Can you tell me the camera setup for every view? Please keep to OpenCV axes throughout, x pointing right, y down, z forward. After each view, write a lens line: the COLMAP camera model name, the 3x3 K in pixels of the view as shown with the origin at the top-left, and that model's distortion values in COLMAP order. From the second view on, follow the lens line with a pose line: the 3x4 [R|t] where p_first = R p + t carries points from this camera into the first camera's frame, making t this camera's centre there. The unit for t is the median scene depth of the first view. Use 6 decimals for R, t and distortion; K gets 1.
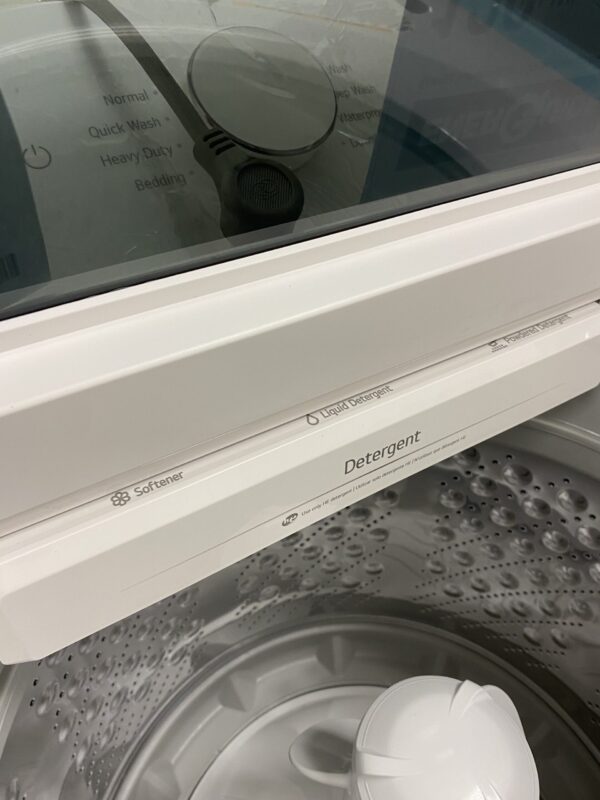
lens RADIAL K [[619.9, 0, 305.2], [0, 619.9, 401.8], [0, 0, 1]] dist [0.008278, -0.000547]
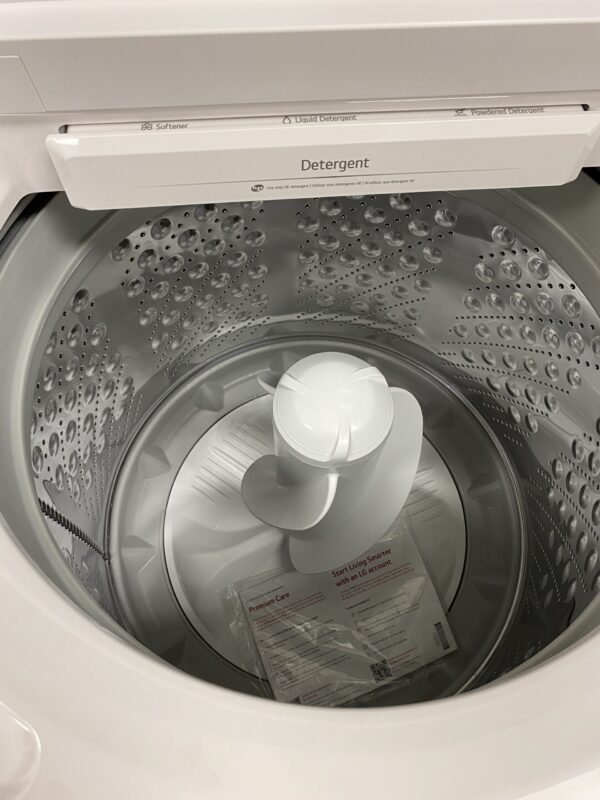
lens RADIAL K [[619.9, 0, 305.2], [0, 619.9, 401.8], [0, 0, 1]] dist [0.008278, -0.000547]
pose [[0.893276, 0.401960, -0.201211, 0.549586], [-0.298996, 0.865563, 0.401749, 0.002907], [0.335648, -0.298712, 0.893371, -0.411769]]
